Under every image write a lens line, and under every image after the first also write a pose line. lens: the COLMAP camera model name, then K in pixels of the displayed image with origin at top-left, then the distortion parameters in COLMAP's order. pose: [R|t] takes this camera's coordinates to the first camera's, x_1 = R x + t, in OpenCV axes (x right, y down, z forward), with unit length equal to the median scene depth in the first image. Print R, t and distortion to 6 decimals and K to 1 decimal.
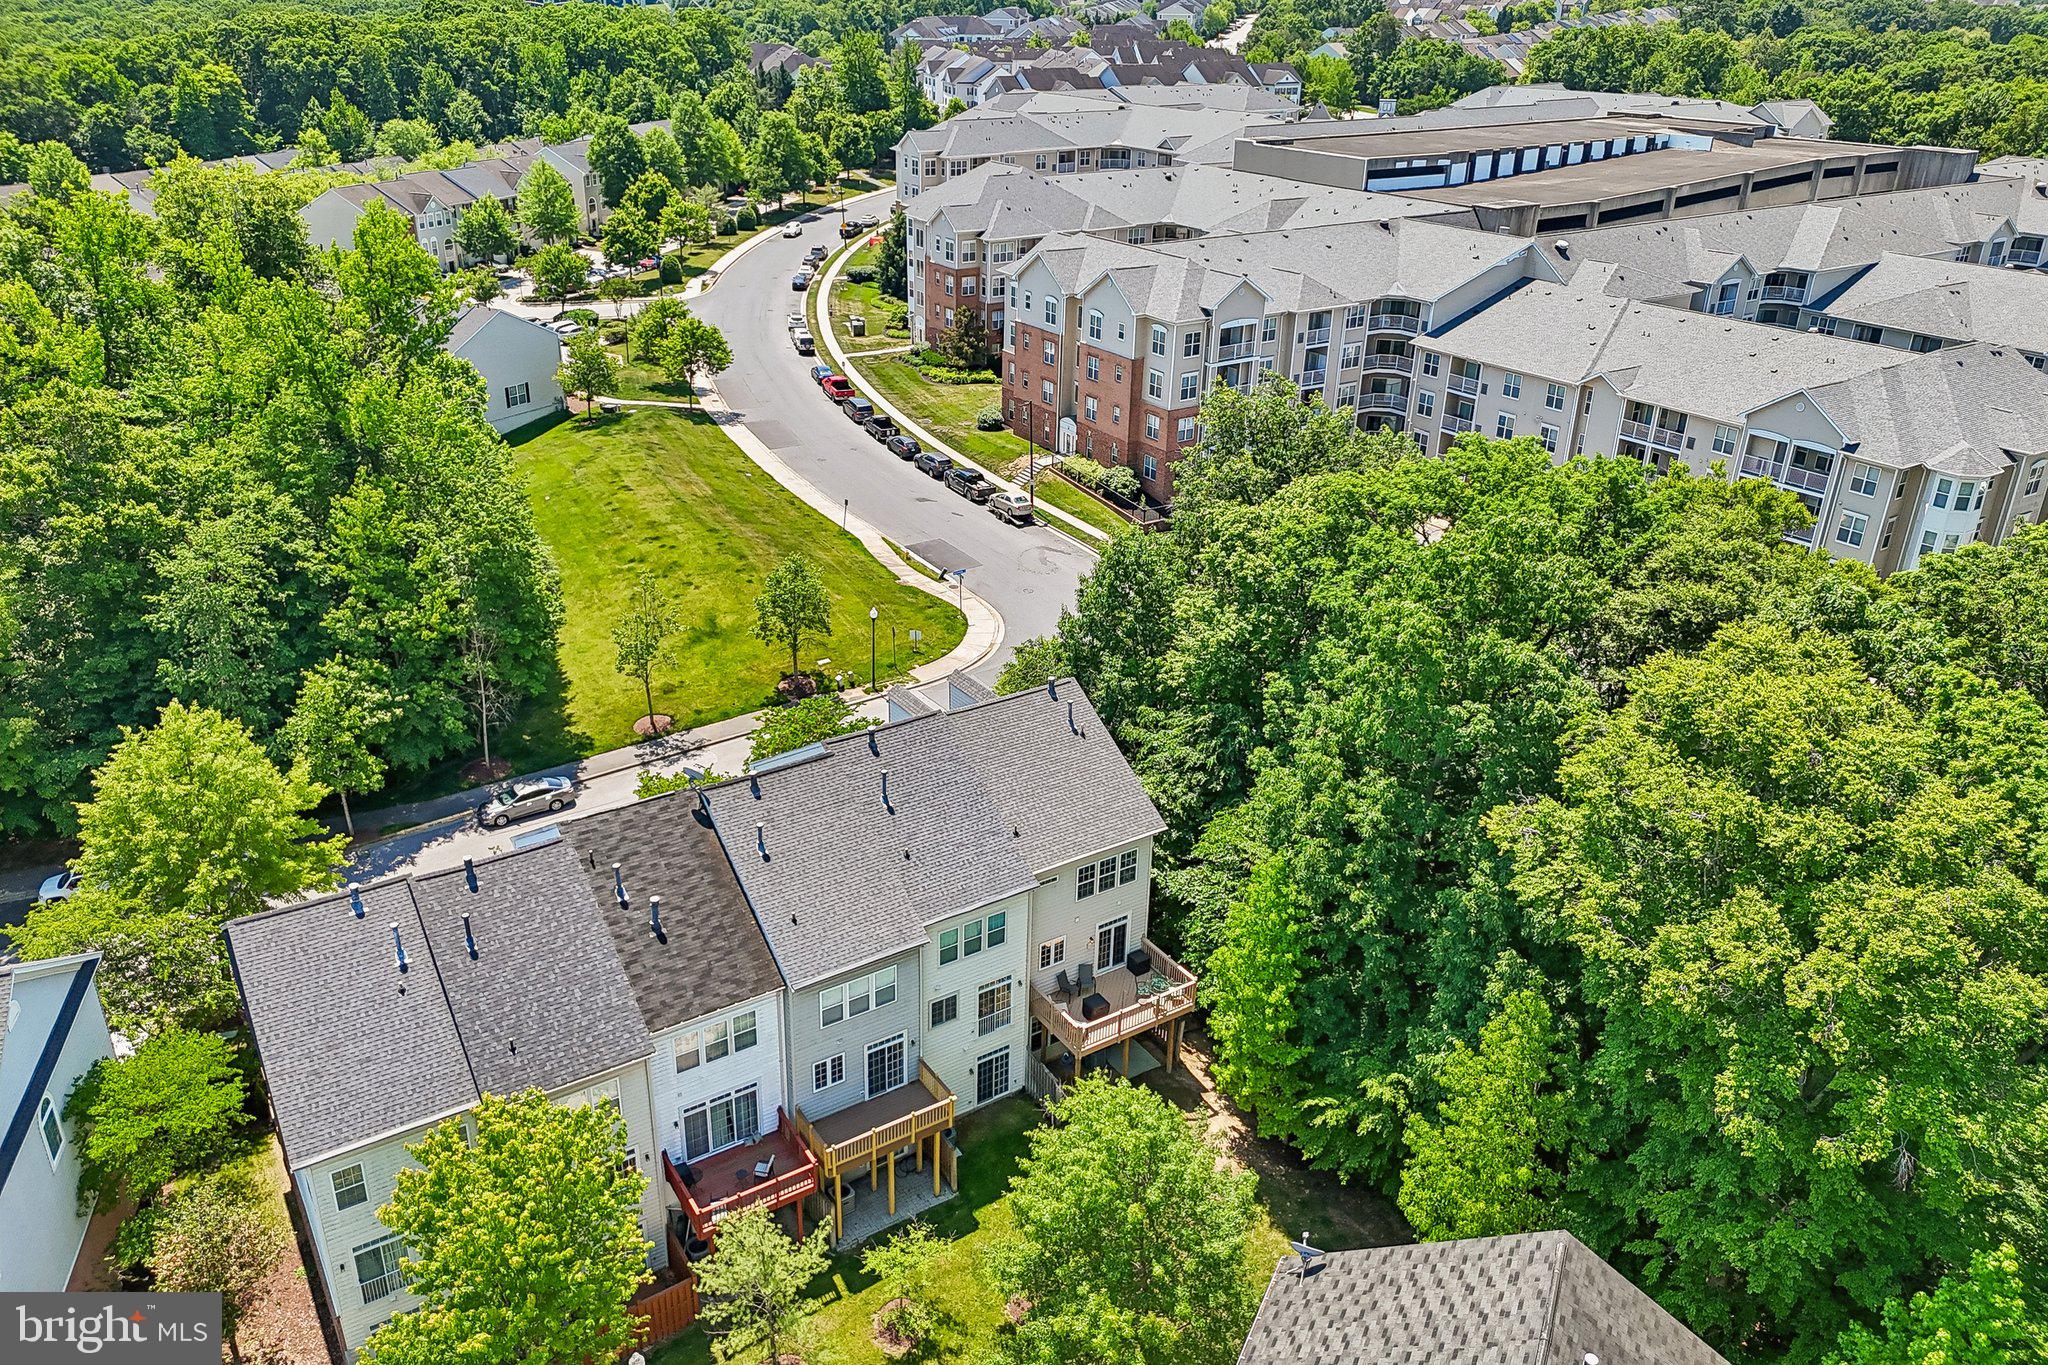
lens RADIAL K [[1503.1, 0, 1016.0], [0, 1503.1, 657.4], [0, 0, 1]] dist [0.070680, -0.082088]
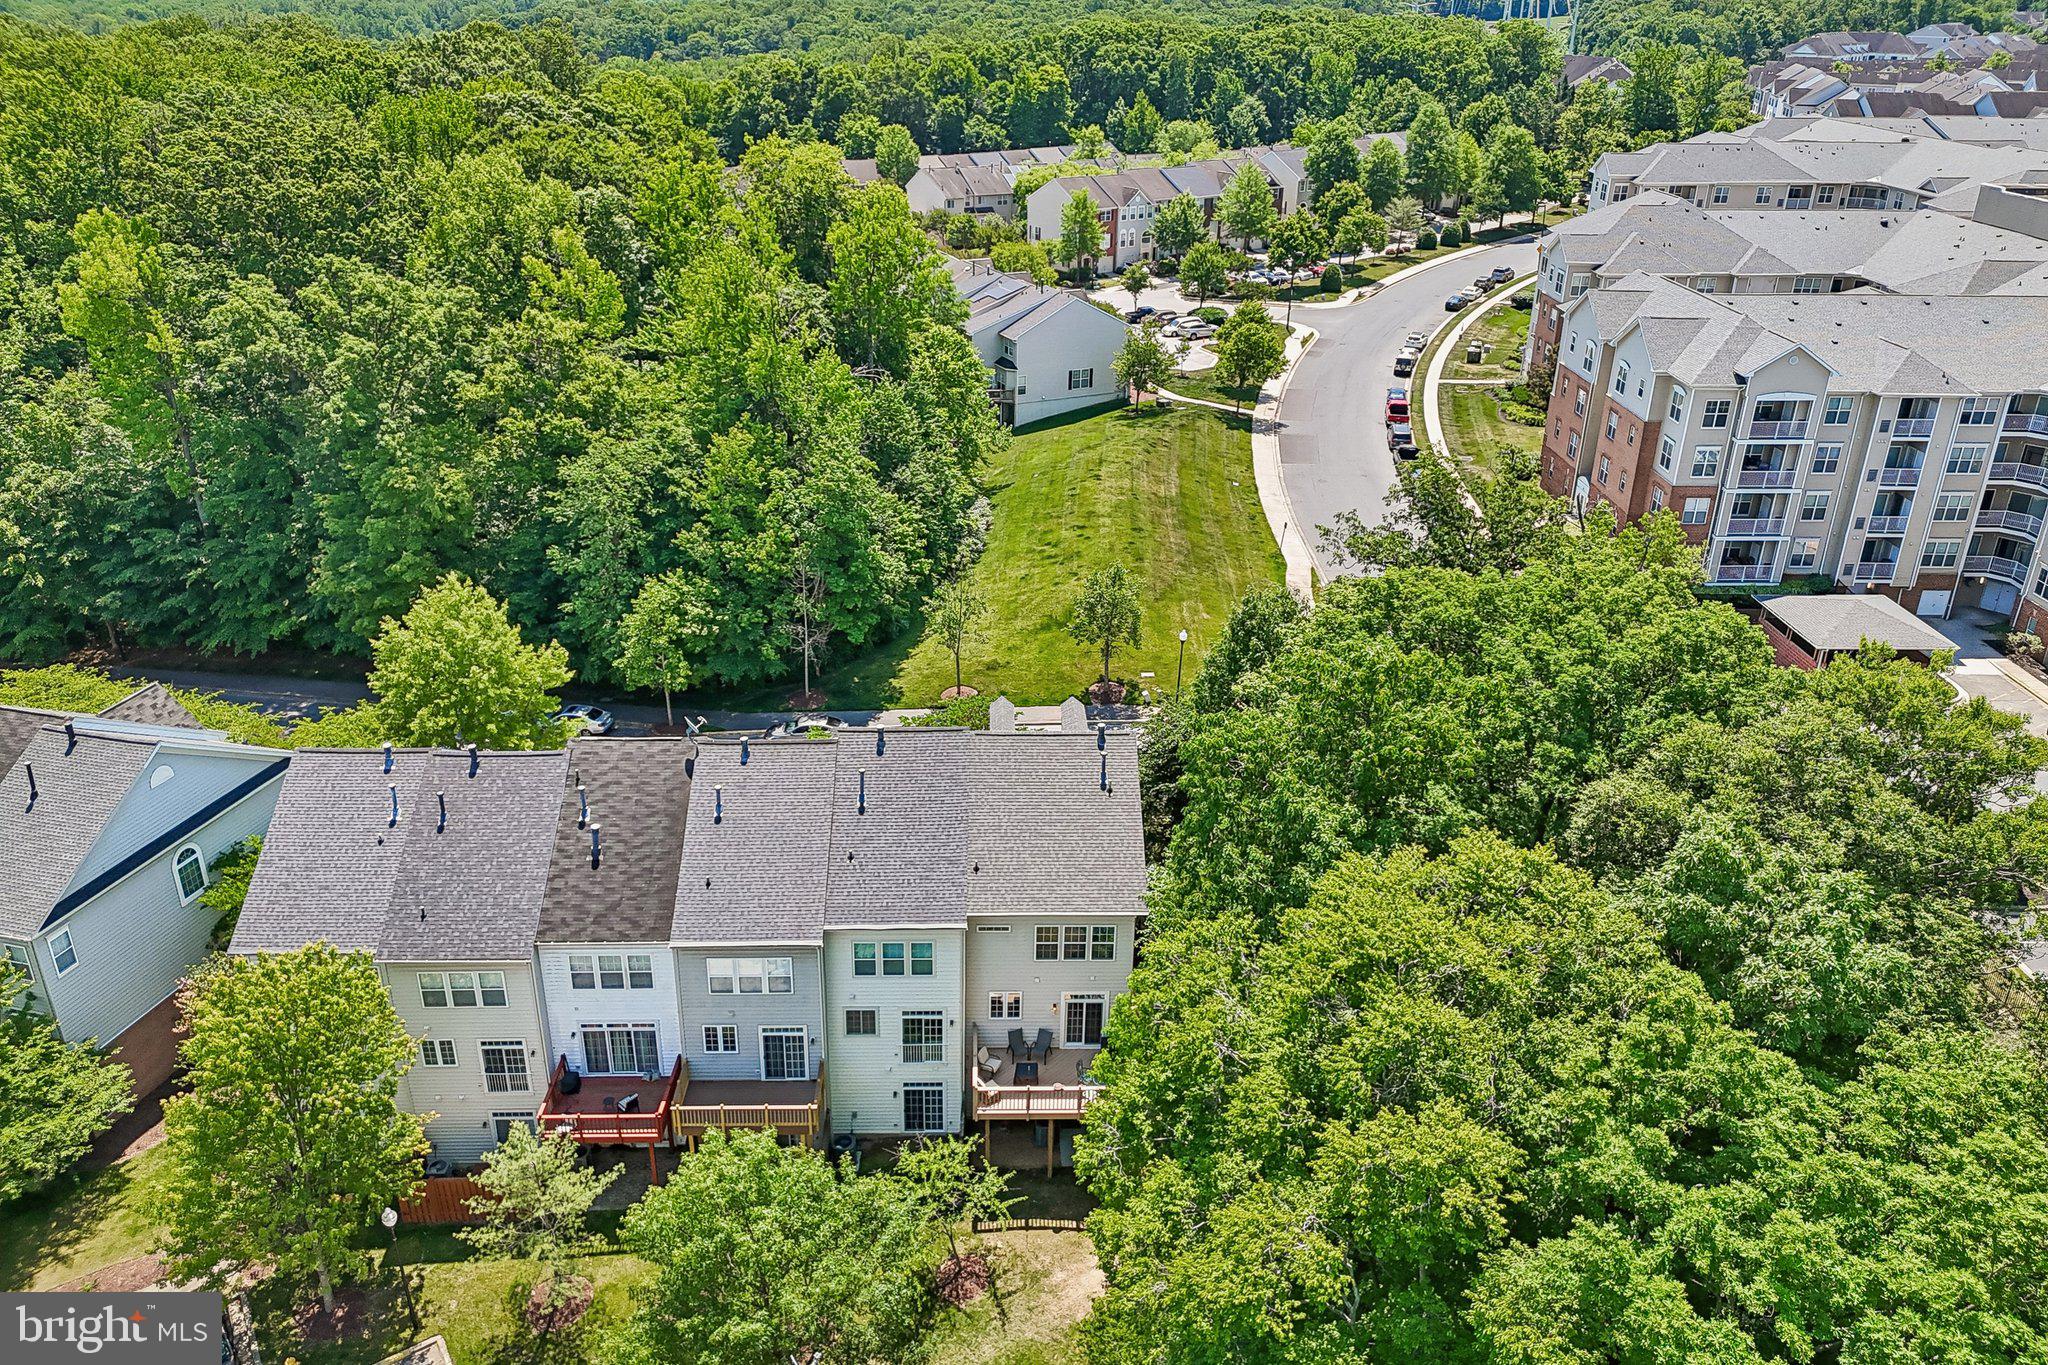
lens RADIAL K [[1503.1, 0, 1044.7], [0, 1503.1, 626.7], [0, 0, 1]] dist [0.070680, -0.082088]
pose [[0.856945, 0.205608, -0.472621, 0.336343], [-0.216428, 0.975771, 0.032075, -0.054806], [0.467765, 0.074802, 0.880682, 0.117422]]
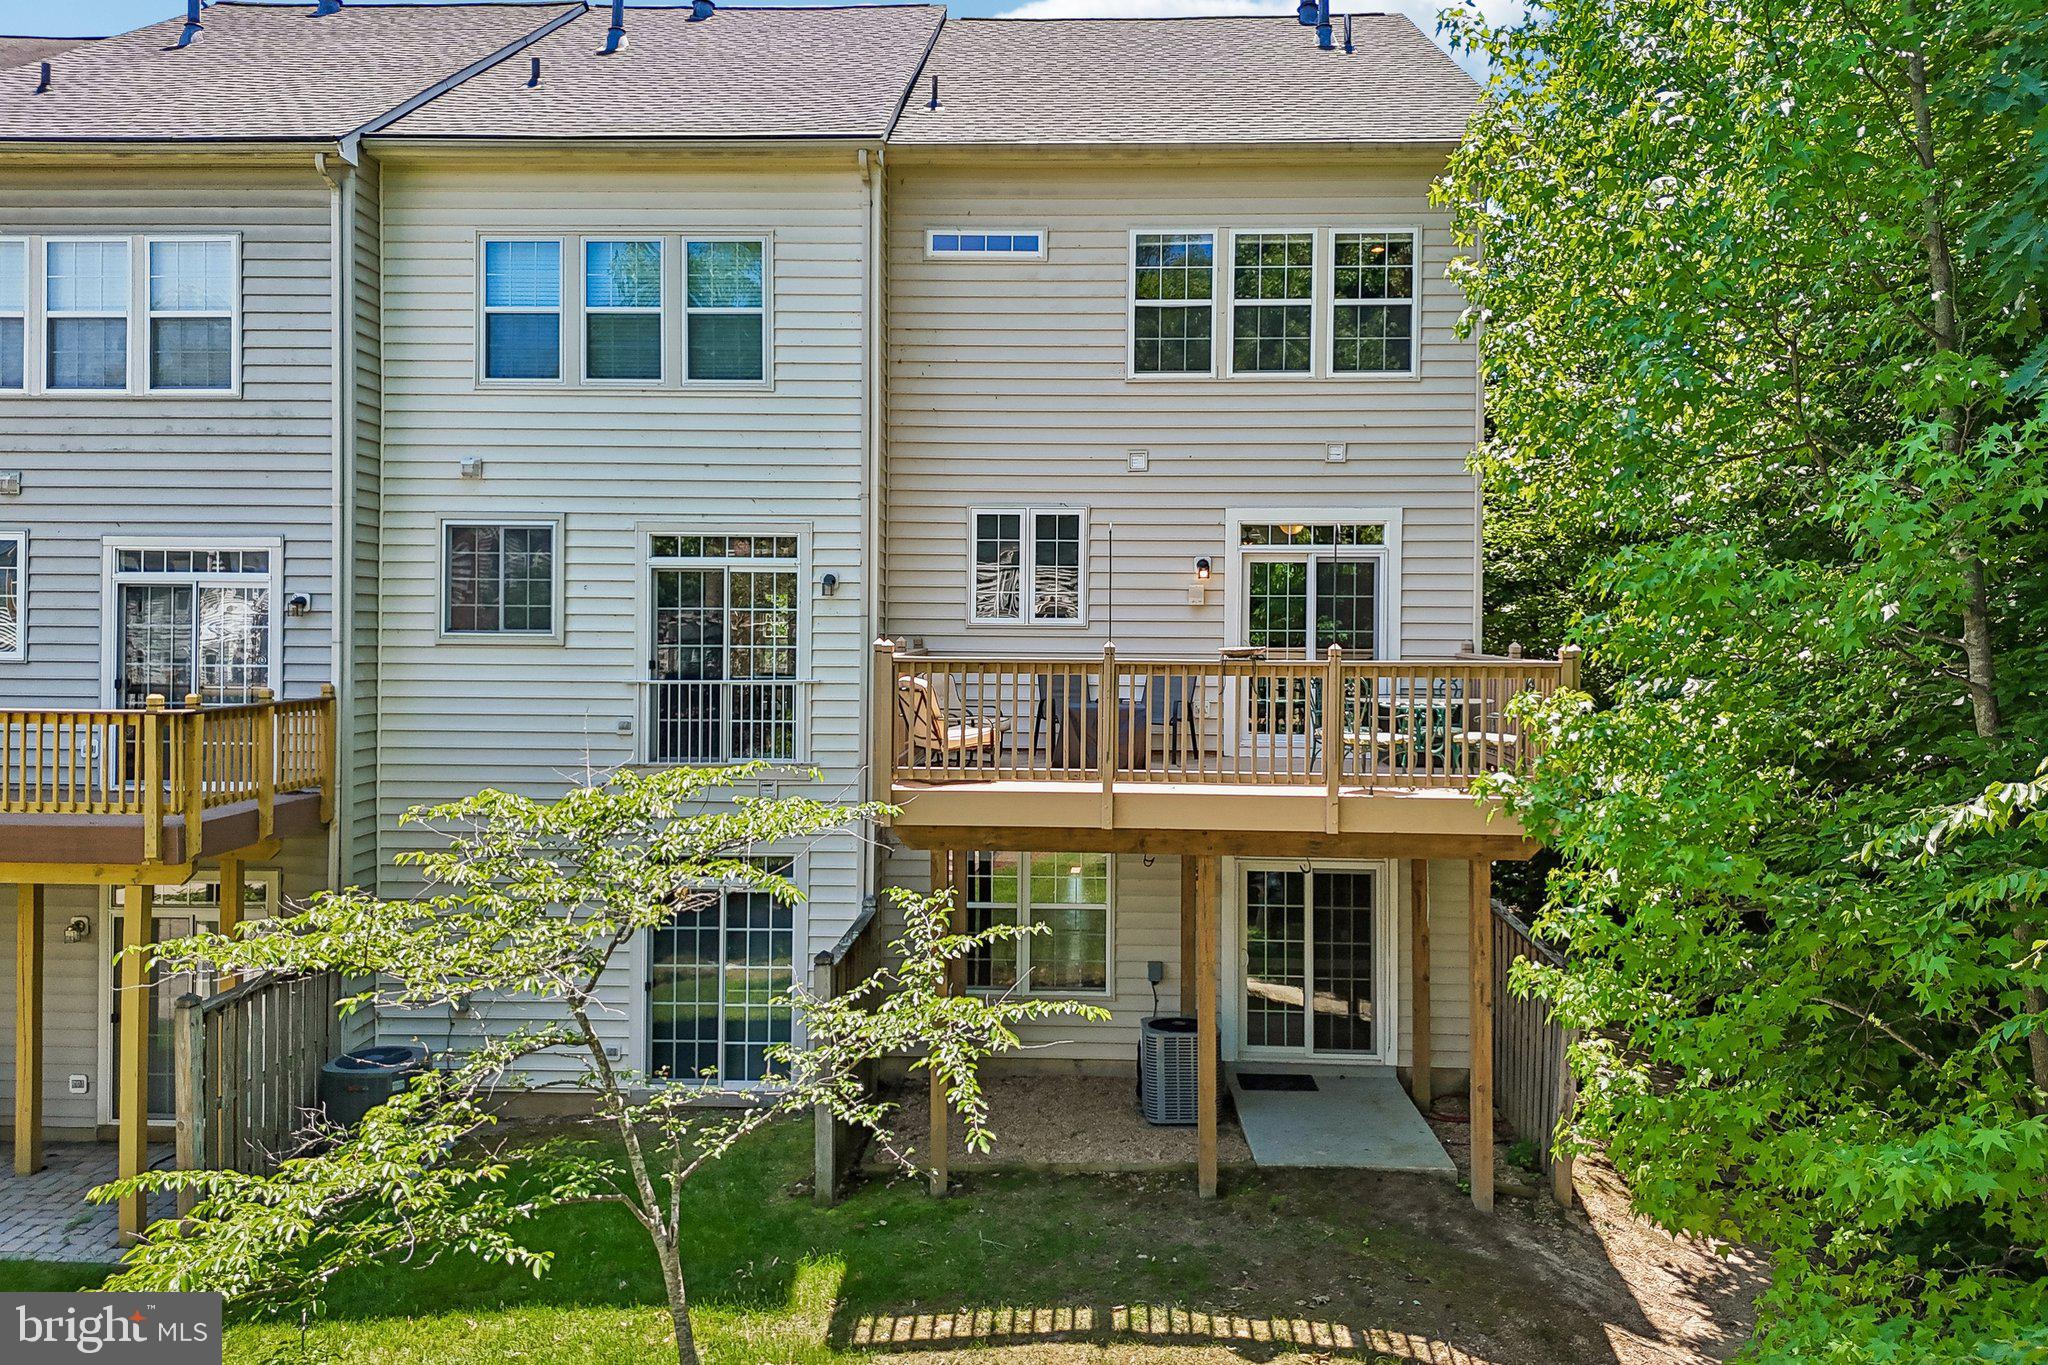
lens RADIAL K [[1503.1, 0, 1039.6], [0, 1503.1, 674.1], [0, 0, 1]] dist [0.070680, -0.082088]
pose [[0.817575, -0.015719, -0.575608, 0.134947], [-0.228776, 0.908478, -0.349756, 0.230878], [0.528425, 0.417637, 0.739153, 0.612373]]
